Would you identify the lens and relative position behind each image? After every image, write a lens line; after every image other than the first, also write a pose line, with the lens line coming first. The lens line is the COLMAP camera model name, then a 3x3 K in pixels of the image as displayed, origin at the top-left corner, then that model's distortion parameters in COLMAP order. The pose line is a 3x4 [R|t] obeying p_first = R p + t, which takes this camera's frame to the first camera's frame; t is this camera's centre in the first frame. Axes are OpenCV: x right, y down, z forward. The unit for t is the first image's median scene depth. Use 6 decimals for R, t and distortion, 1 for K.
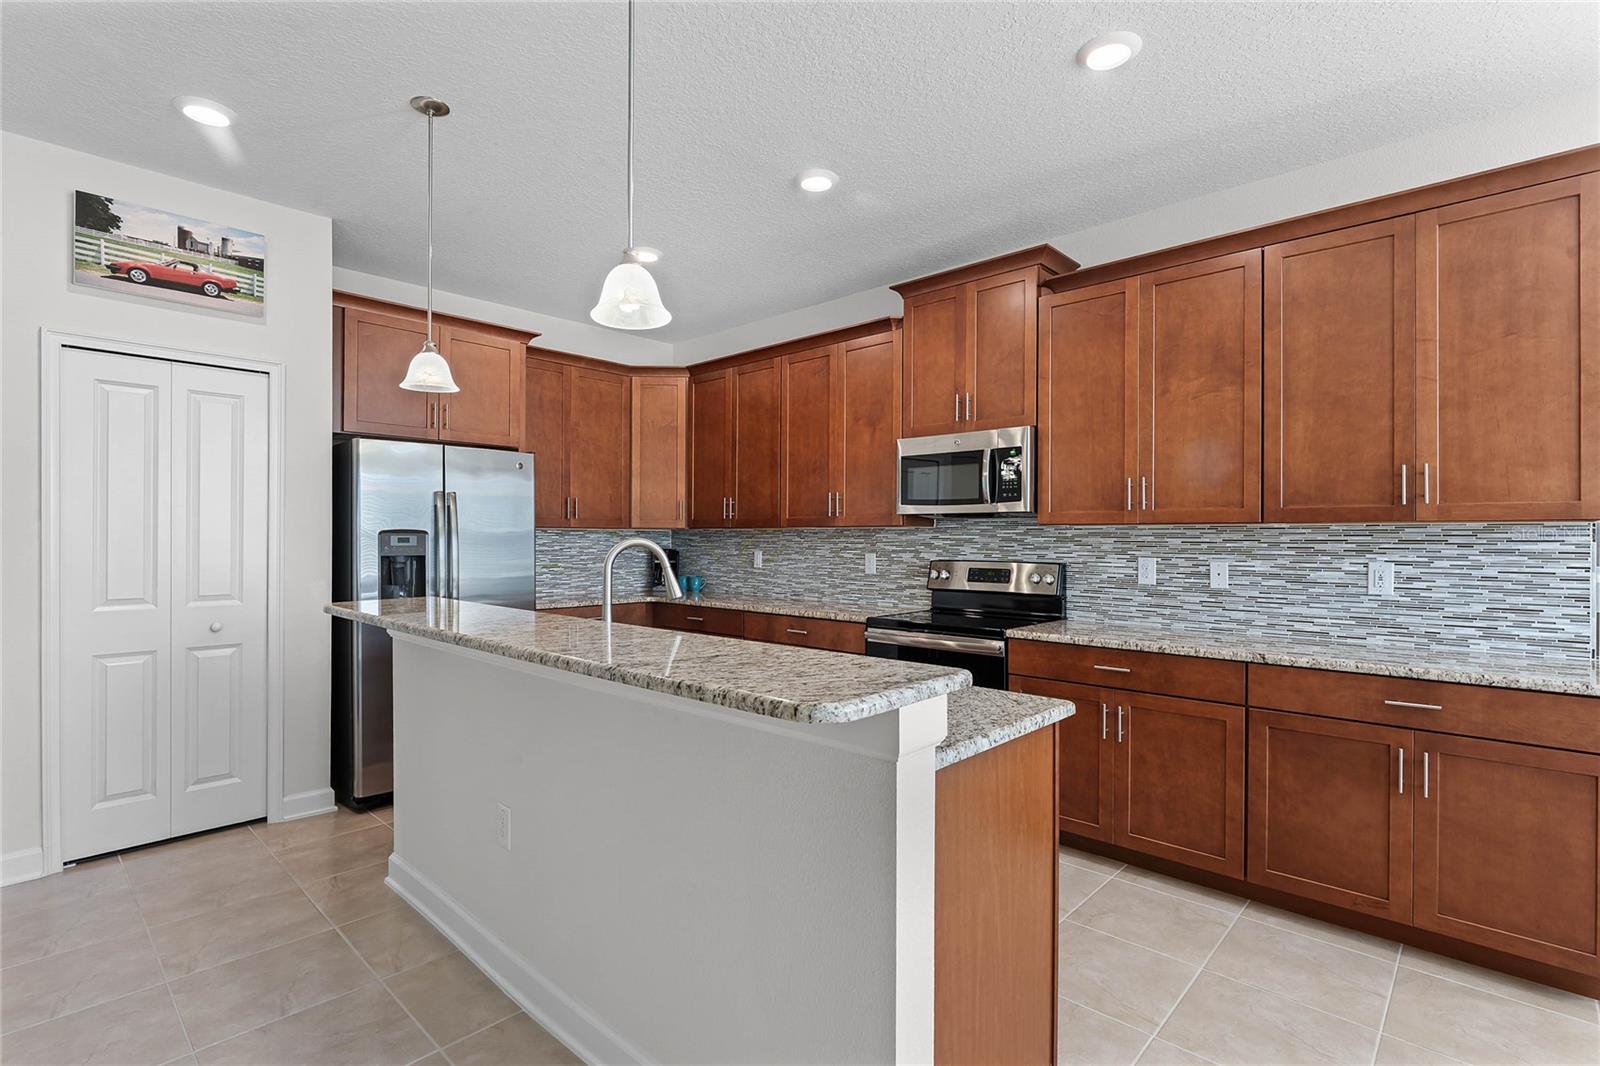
lens RADIAL K [[750.5, 0, 805.6], [0, 750.5, 531.1], [0, 0, 1]] dist [-0.003943, 0.000101]
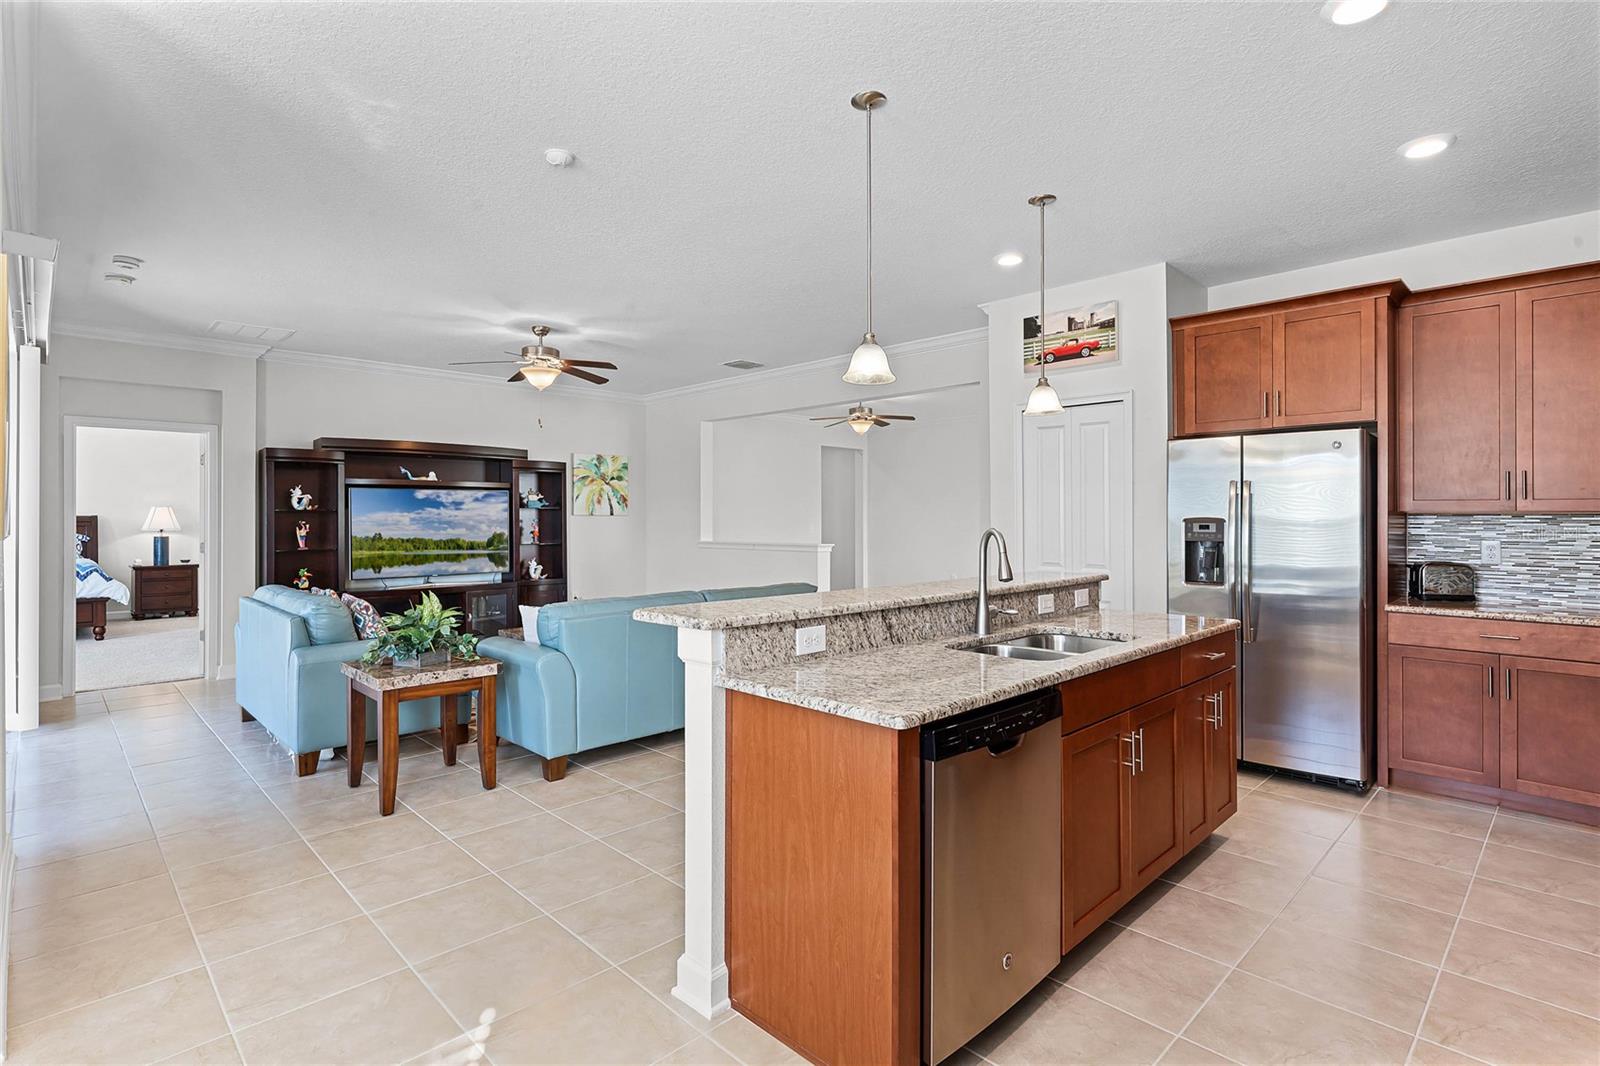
lens RADIAL K [[787.1, 0, 805.4], [0, 787.1, 511.9], [0, 0, 1]] dist [0.004132, -0.003473]
pose [[-0.043597, -0.009897, -0.999000, 0.723569], [0.010062, 0.999896, -0.010345, -0.005181], [0.998999, -0.010502, -0.043493, 0.513070]]
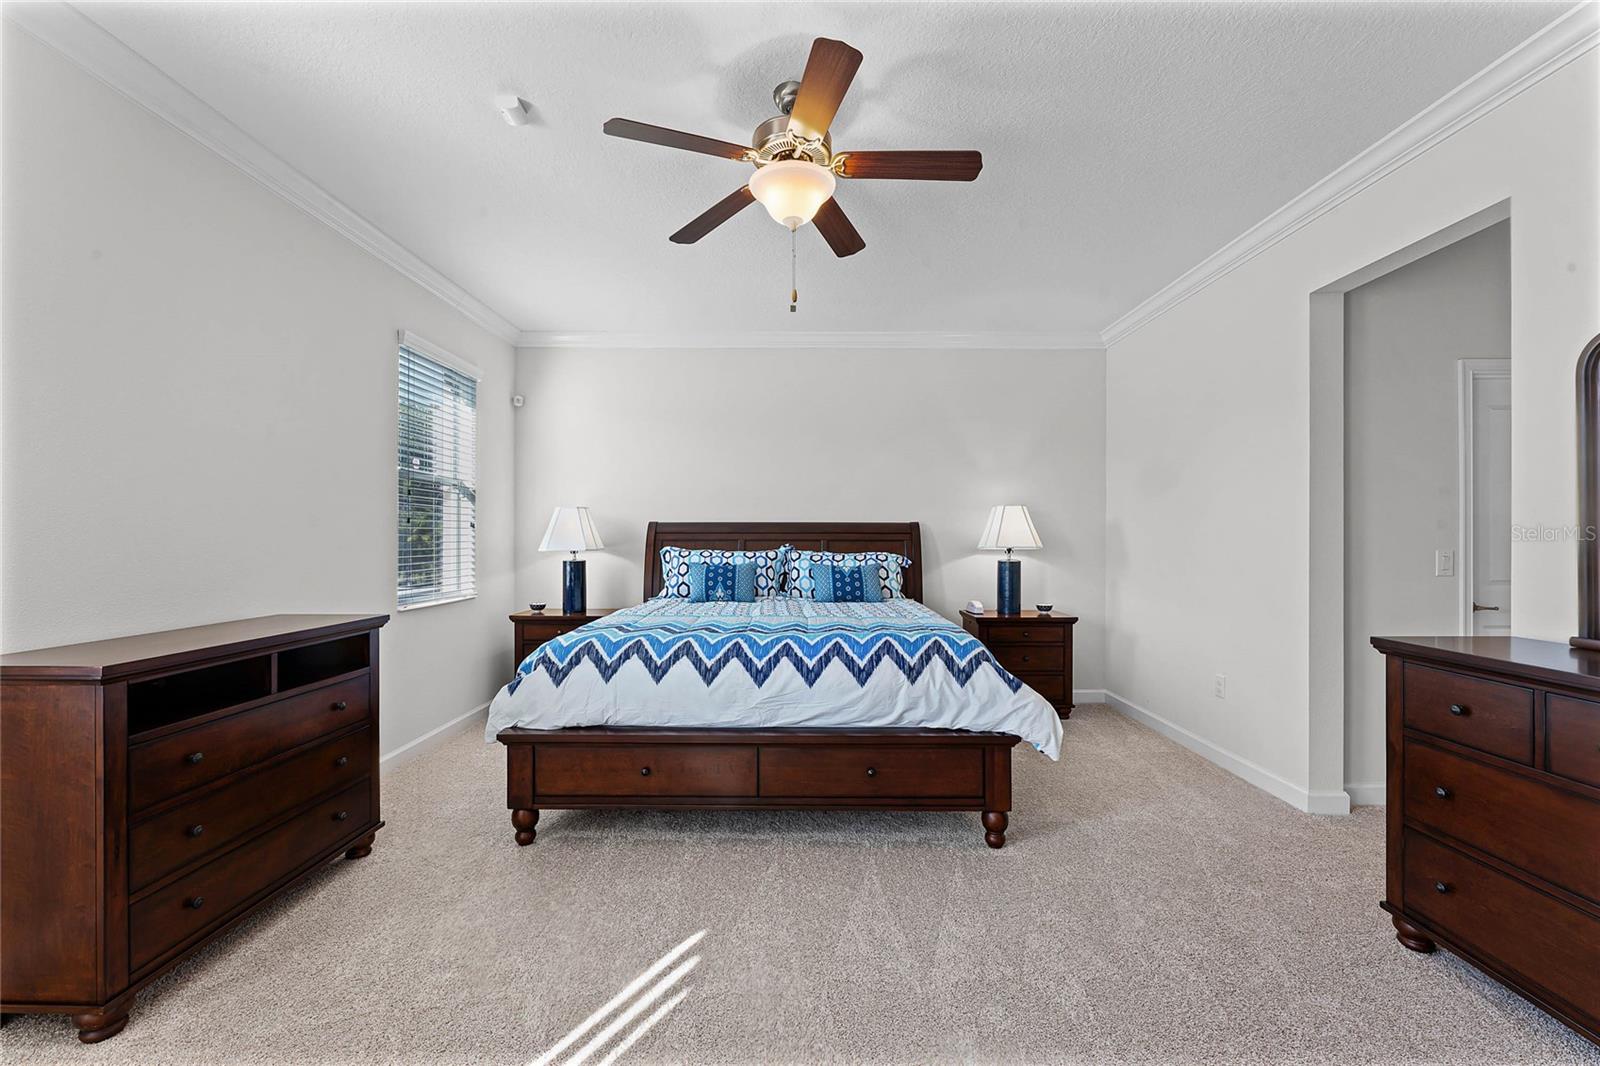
lens RADIAL K [[683.1, 0, 815.2], [0, 683.1, 531.7], [0, 0, 1]] dist [-0.001885, -0.000808]
pose [[-0.715490, -0.009749, -0.698555, -1.001039], [-0.001273, 0.999919, -0.012651, -0.009191], [0.698622, -0.008162, -0.715445, -1.455067]]
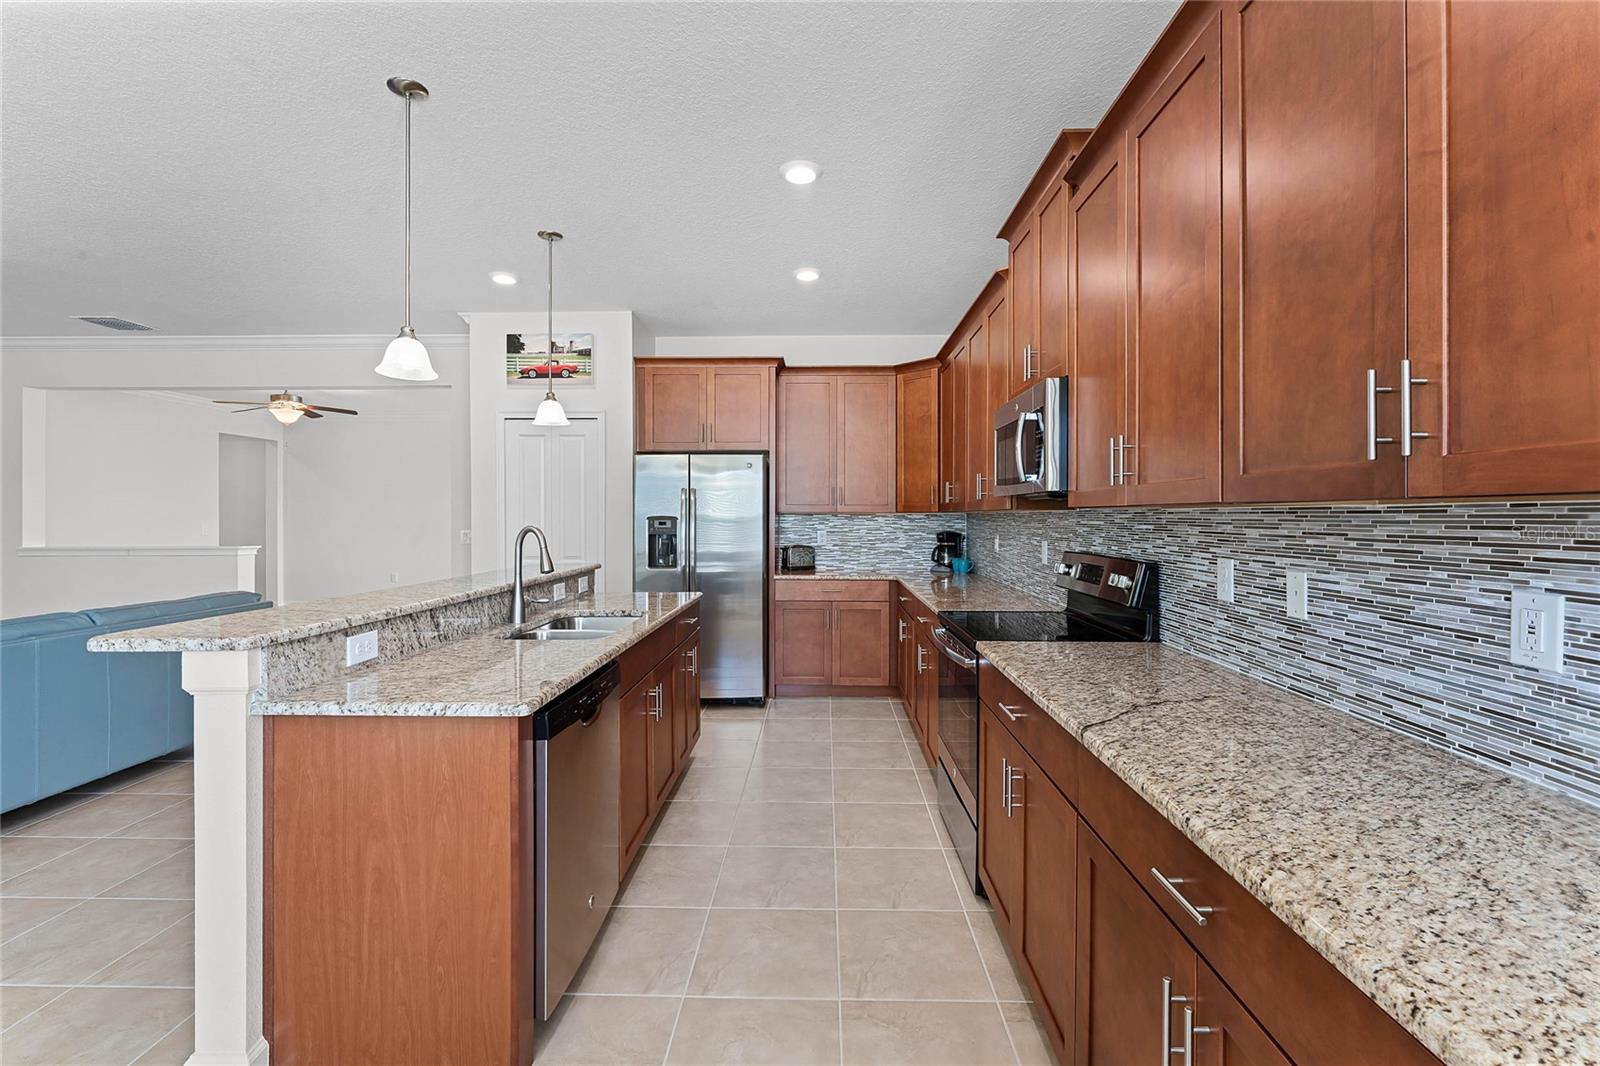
lens RADIAL K [[683.1, 0, 813.8], [0, 683.1, 513.2], [0, 0, 1]] dist [-0.001885, -0.000808]
pose [[0.666916, -0.006187, -0.745107, 0.692312], [0.009606, 0.999954, 0.000294, -0.006244], [0.745071, -0.007353, 0.666945, 0.386551]]
